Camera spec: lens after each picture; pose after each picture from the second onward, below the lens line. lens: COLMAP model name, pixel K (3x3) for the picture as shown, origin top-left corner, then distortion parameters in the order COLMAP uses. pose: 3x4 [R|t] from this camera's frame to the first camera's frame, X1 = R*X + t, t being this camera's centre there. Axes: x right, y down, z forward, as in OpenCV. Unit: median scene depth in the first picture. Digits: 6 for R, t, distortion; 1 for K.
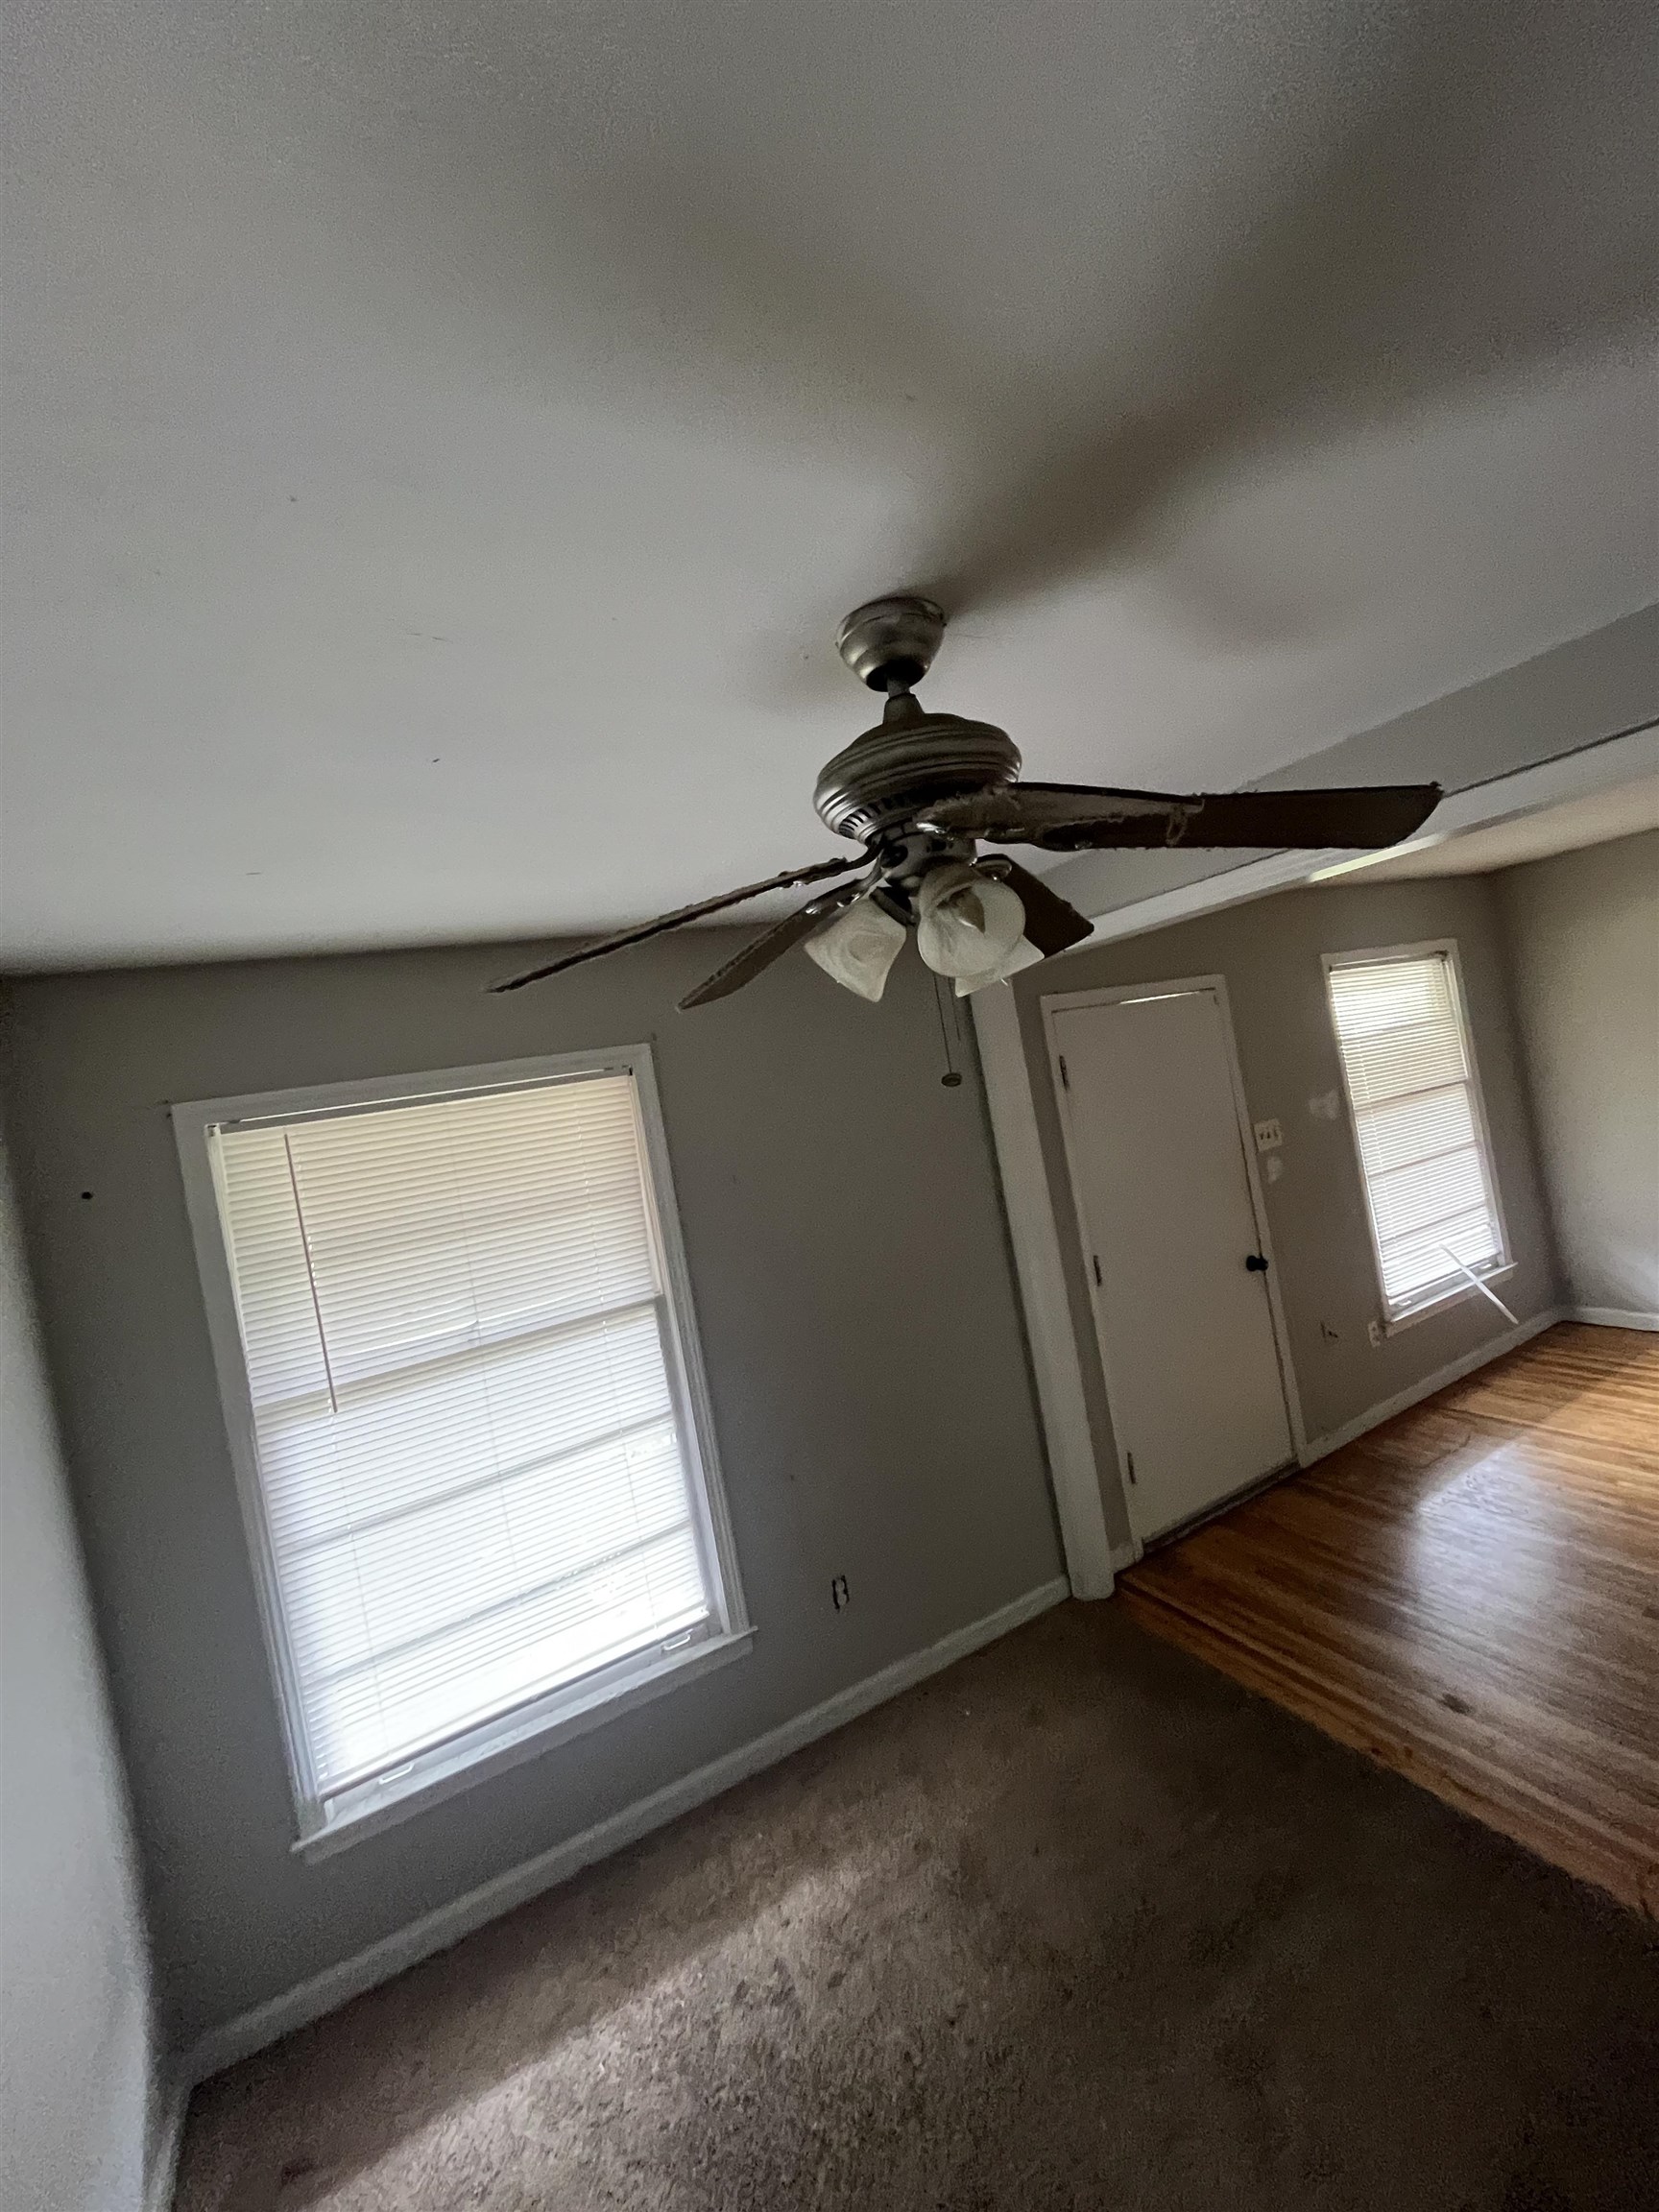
lens RADIAL K [[897.0, 0, 832.1], [0, 897.0, 1103.2], [0, 0, 1]] dist [0.001274, 0.000818]
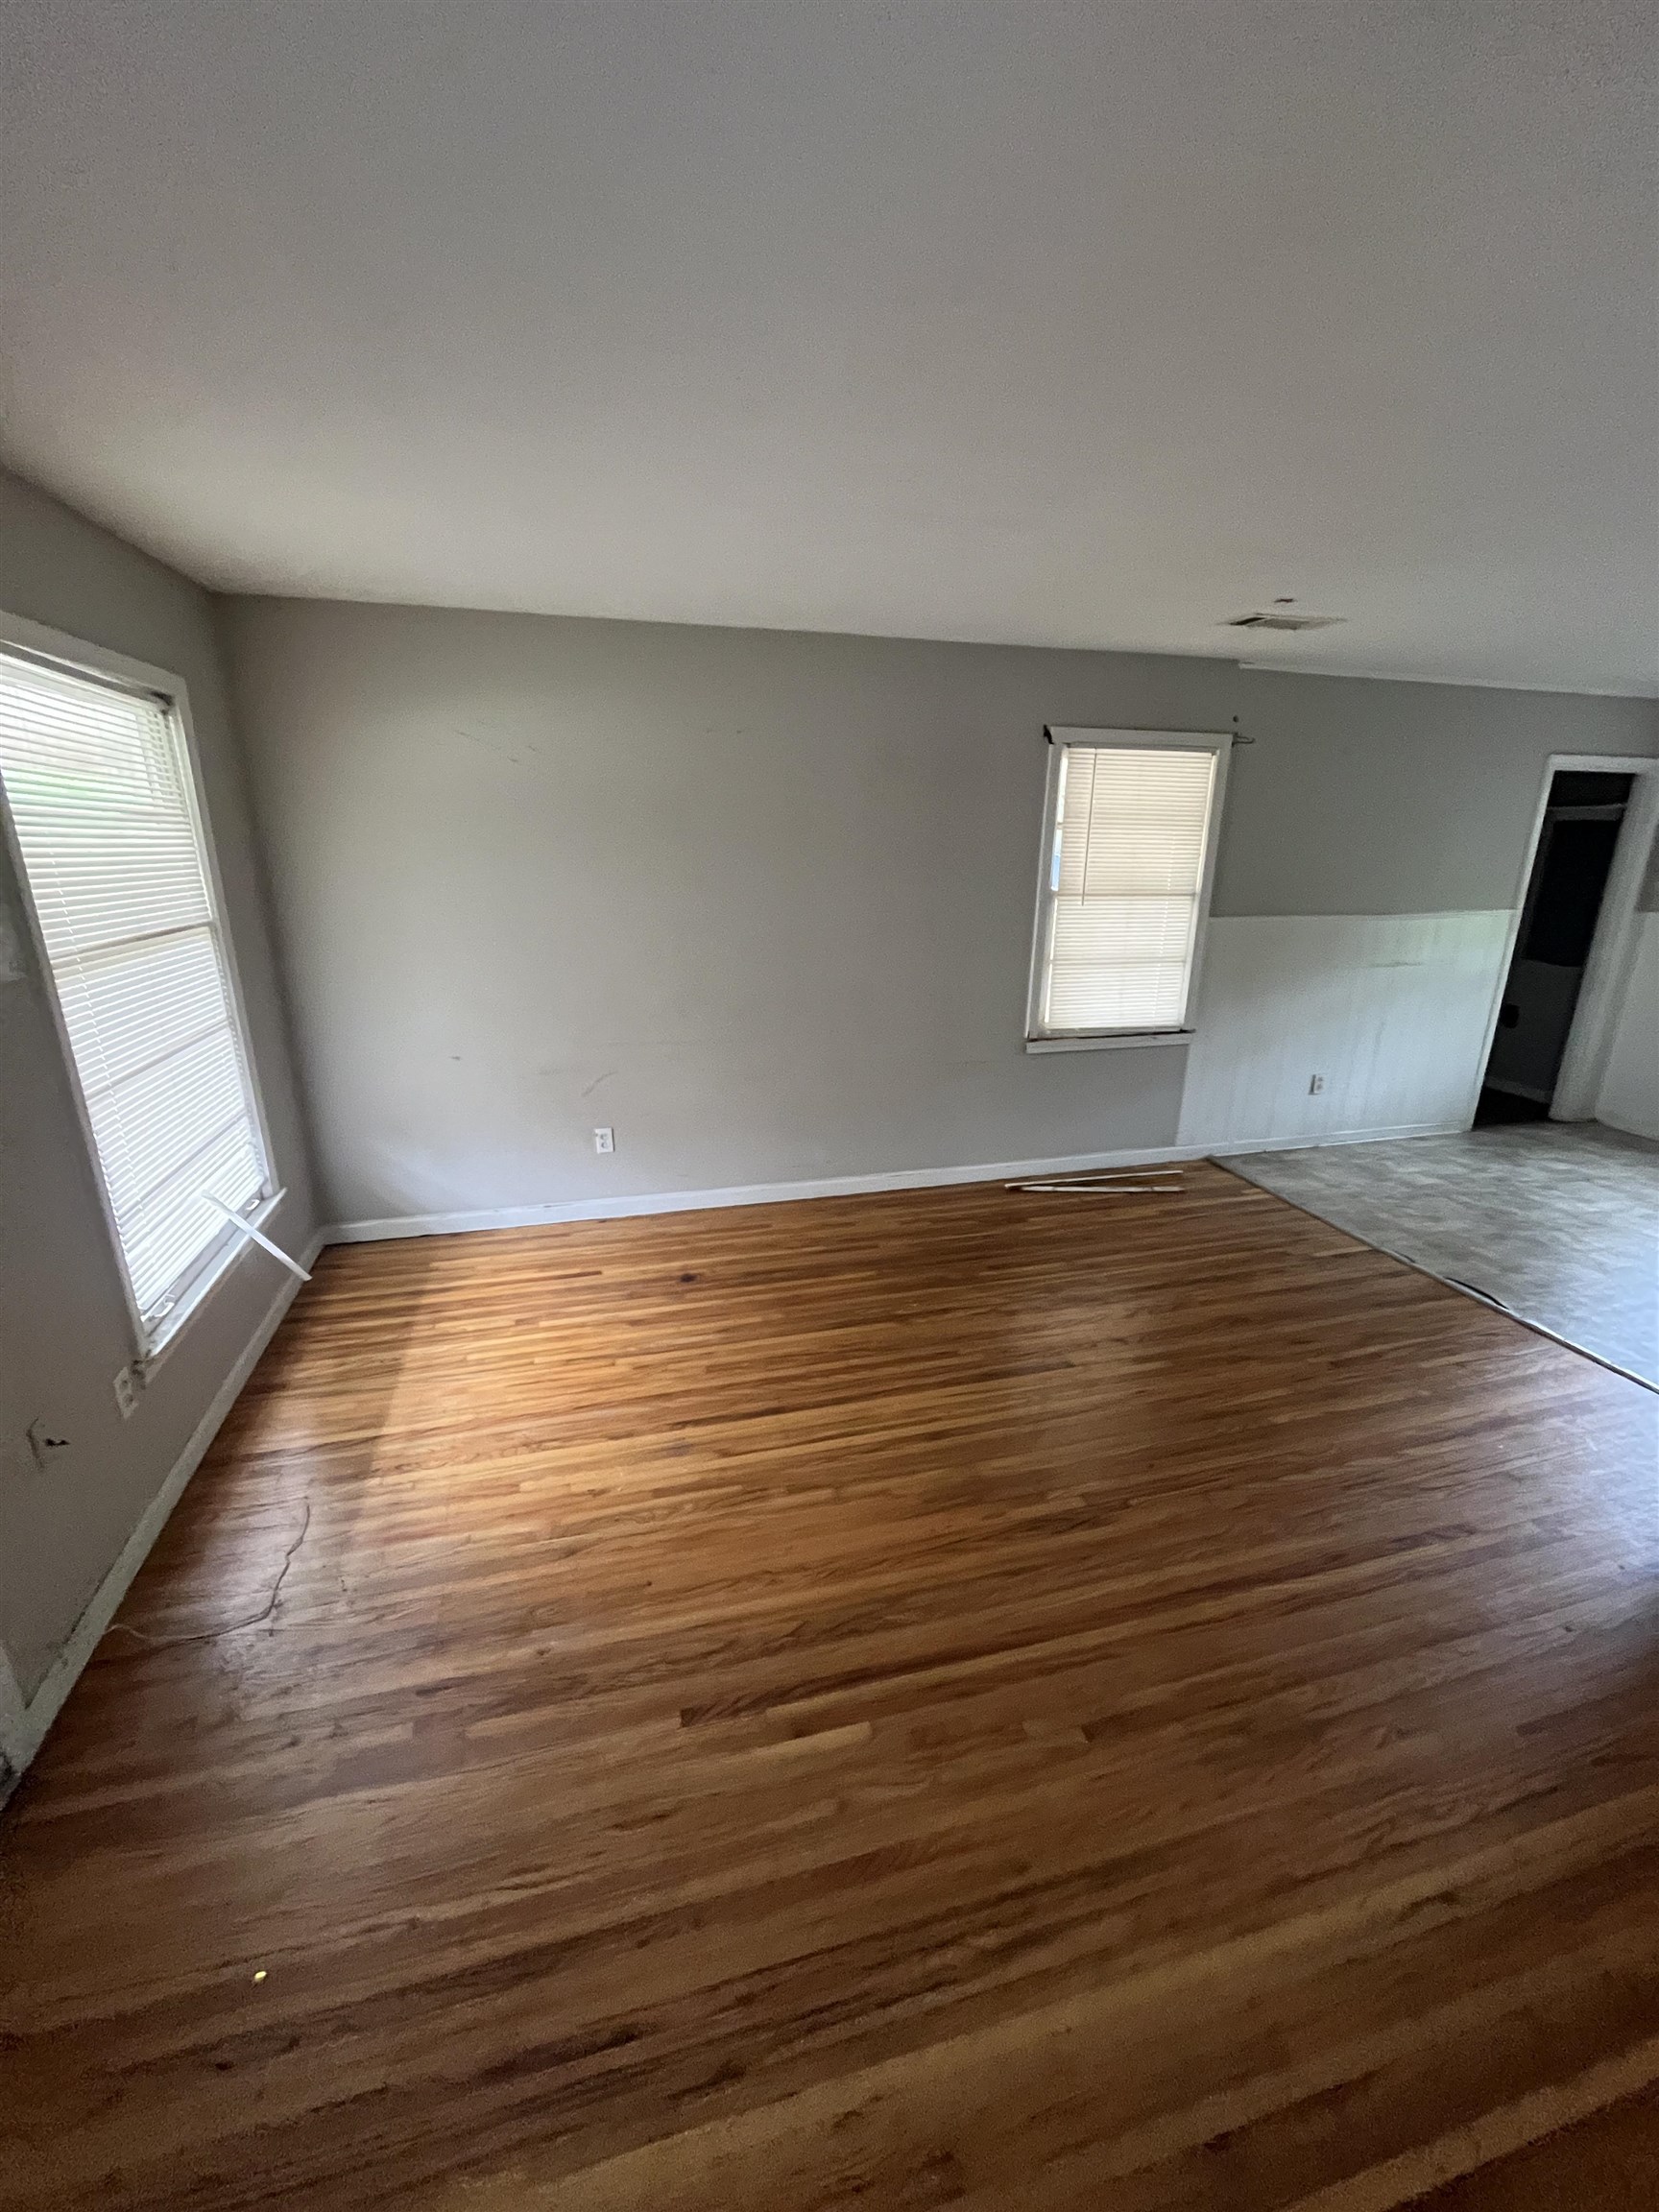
lens RADIAL K [[897.0, 0, 823.7], [0, 897.0, 1104.7], [0, 0, 1]] dist [0.001274, 0.000818]
pose [[0.224244, -0.116797, 0.967509, 0.192753], [-0.040085, 0.990846, 0.128905, 0.003367], [-0.973708, -0.067689, 0.217509, 0.469807]]
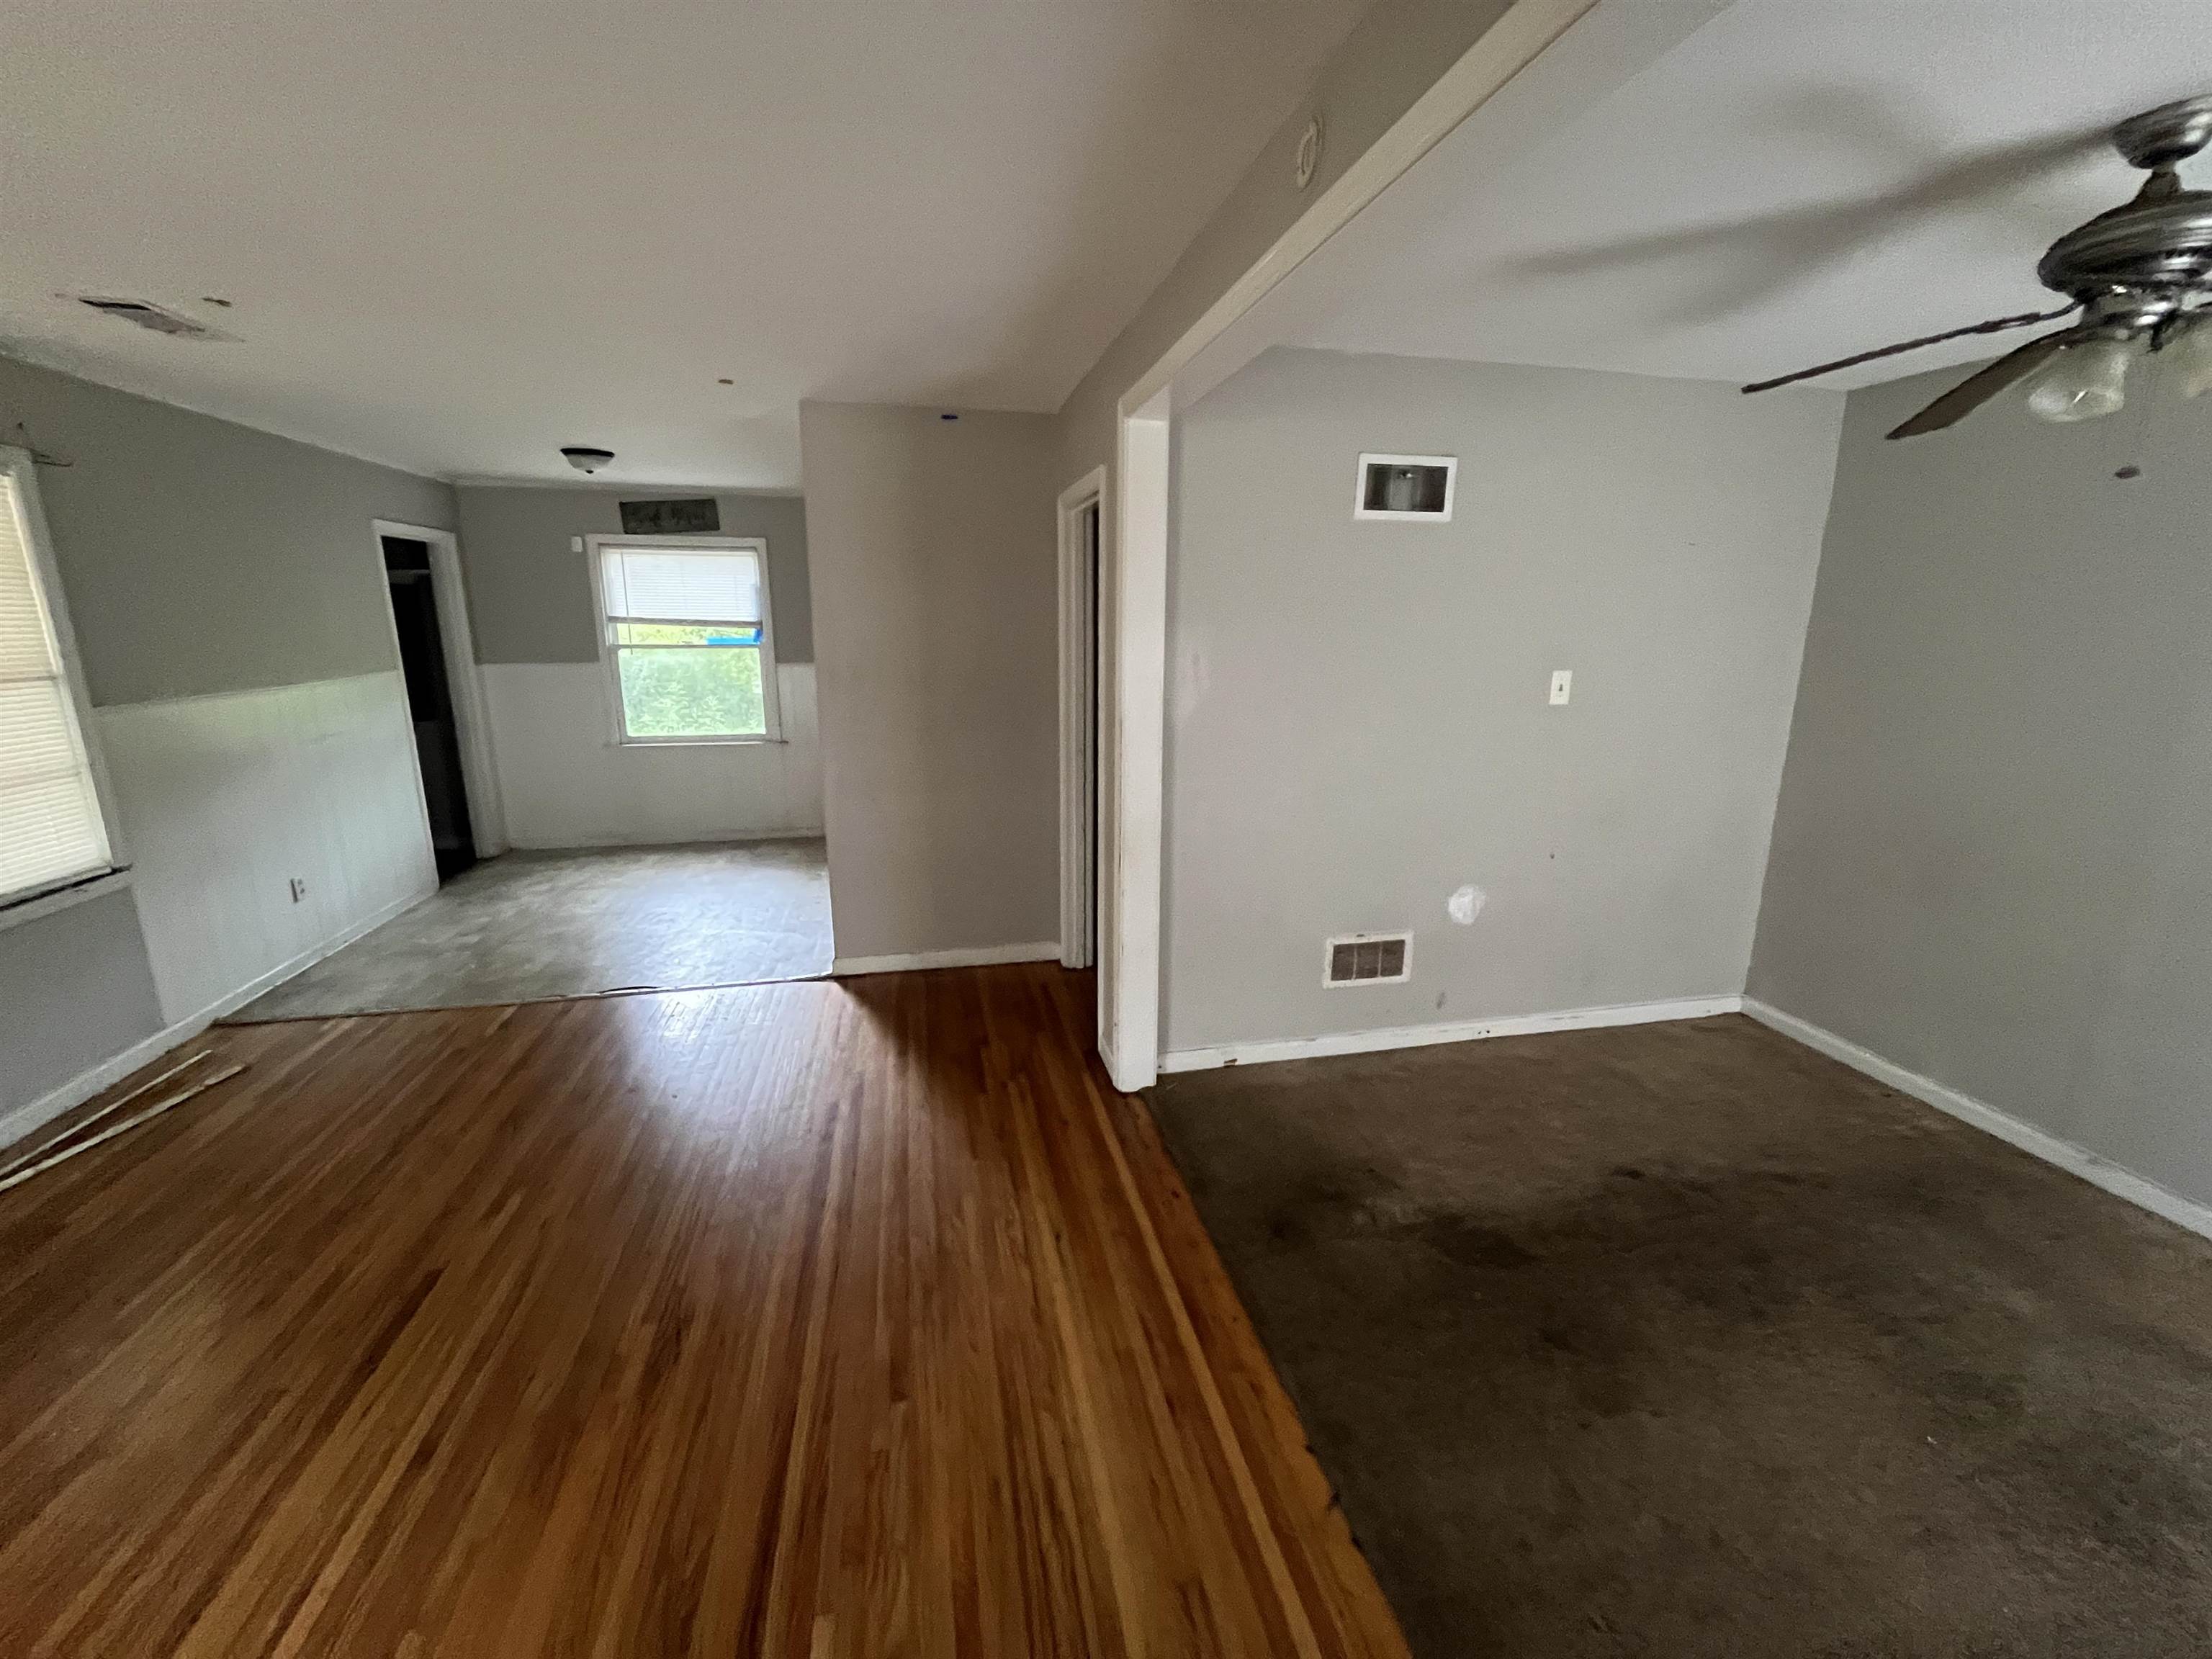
lens RADIAL K [[897.0, 0, 1103.1], [0, 897.0, 829.4], [0, 0, 1]] dist [0.001274, 0.000818]
pose [[-0.945072, 0.097048, 0.312123, 0.319956], [0.162068, 0.968389, 0.189622, -0.004372], [-0.283854, 0.229792, -0.930926, 0.738868]]
